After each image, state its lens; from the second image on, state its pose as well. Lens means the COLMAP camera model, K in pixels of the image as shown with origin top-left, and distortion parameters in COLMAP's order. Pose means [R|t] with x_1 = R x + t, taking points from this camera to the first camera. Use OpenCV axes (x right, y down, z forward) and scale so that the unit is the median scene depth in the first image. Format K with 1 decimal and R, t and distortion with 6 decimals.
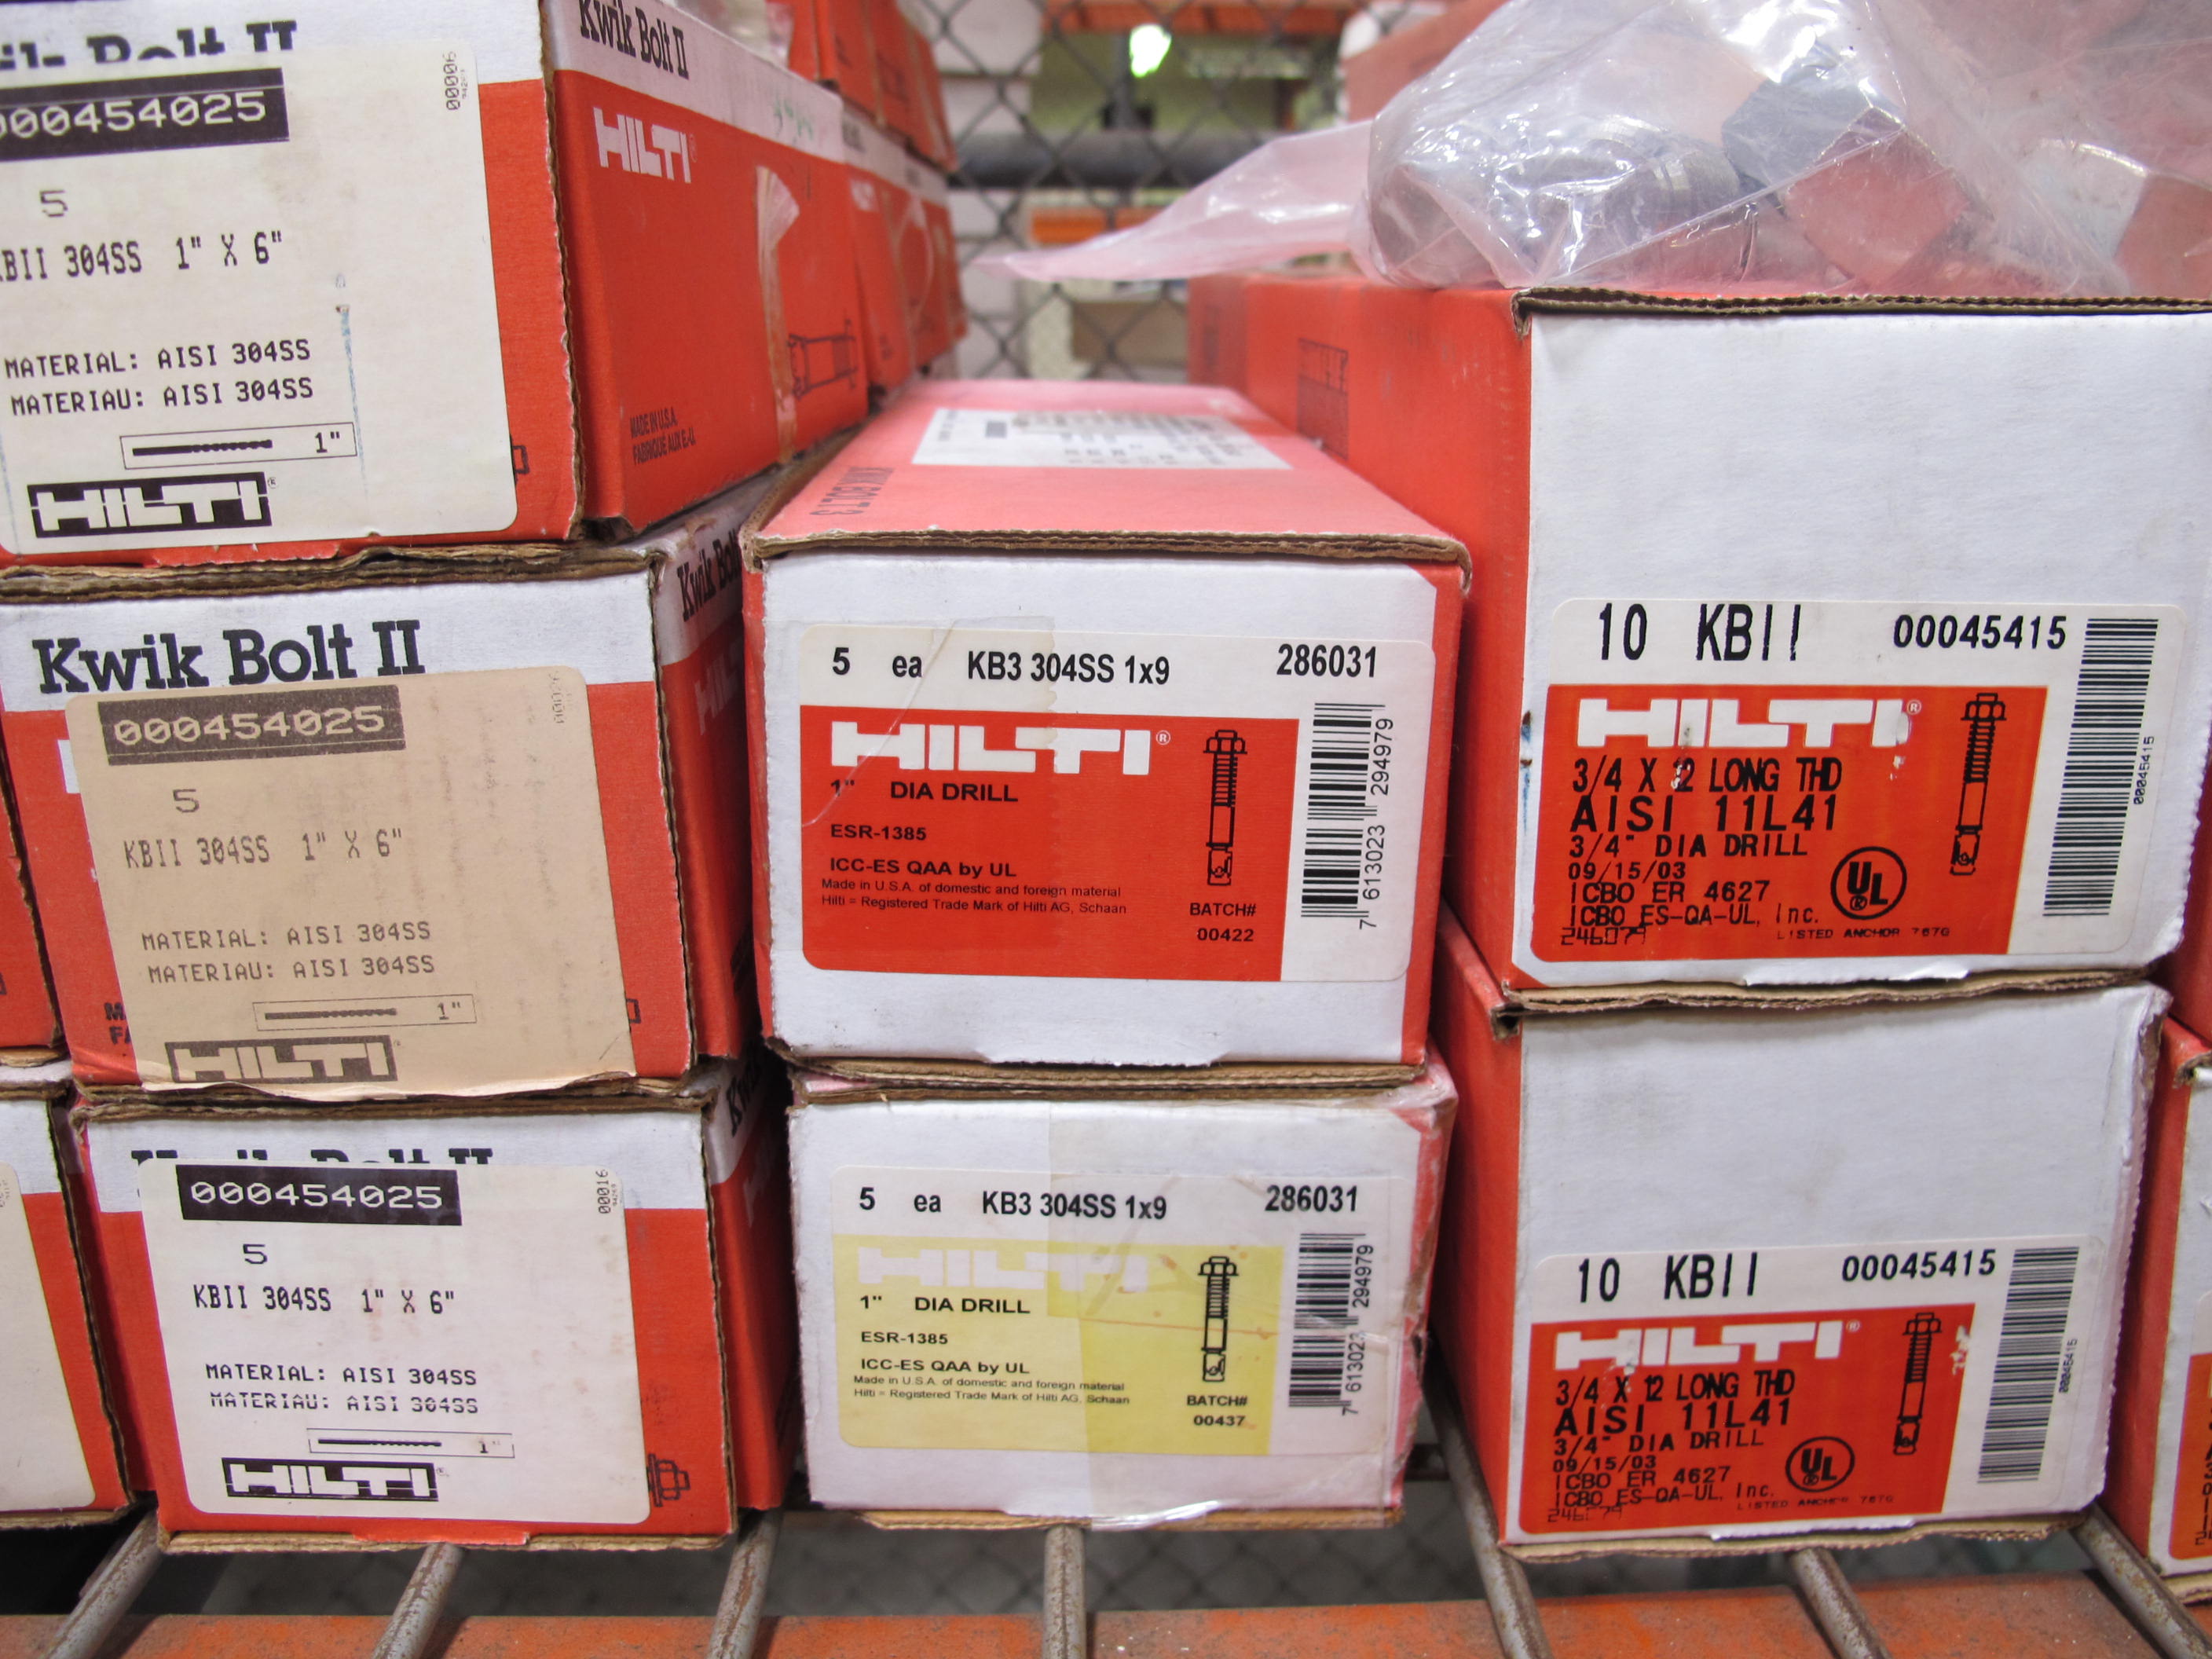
lens RADIAL K [[1853.4, 0, 1106.0], [0, 1853.4, 829.5], [0, 0, 1]] dist [-0.153998, 0.101661]
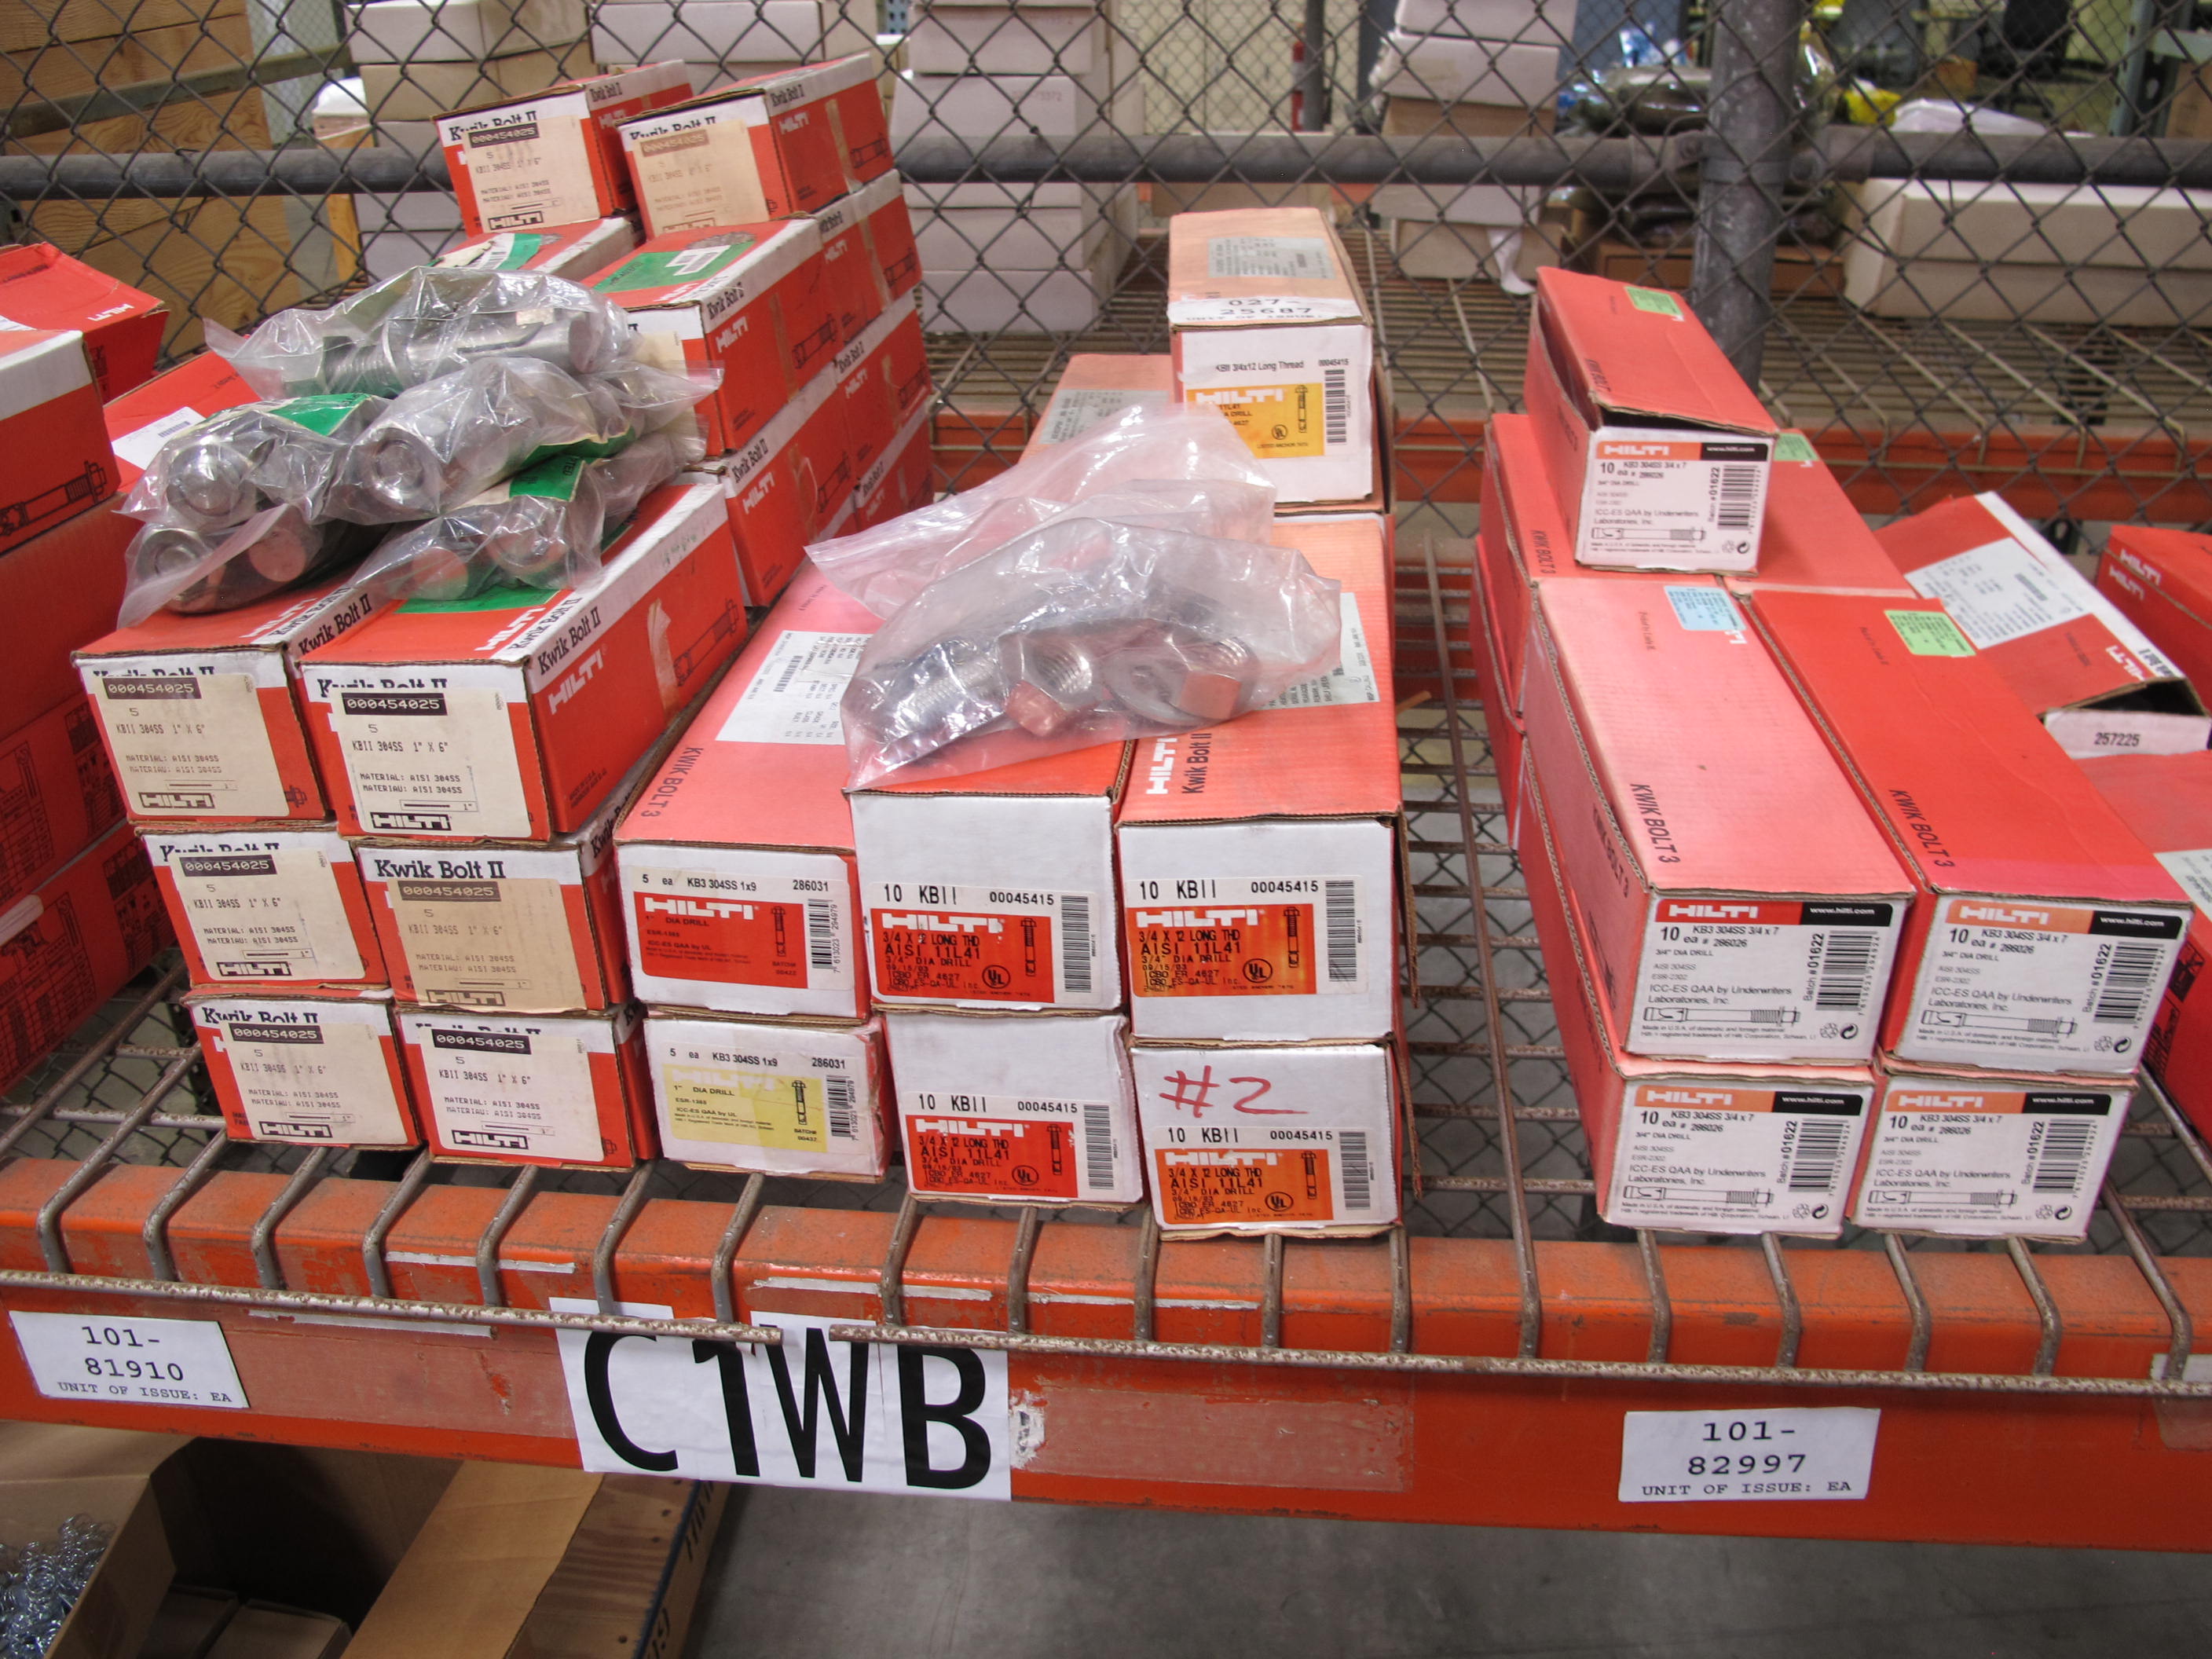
lens RADIAL K [[1853.4, 0, 1106.0], [0, 1853.4, 829.5], [0, 0, 1]] dist [-0.153998, 0.101661]
pose [[0.991800, 0.044465, -0.119818, 0.865627], [-0.021347, 0.981991, 0.187720, -0.686098], [0.126007, -0.183623, 0.974887, -1.603168]]
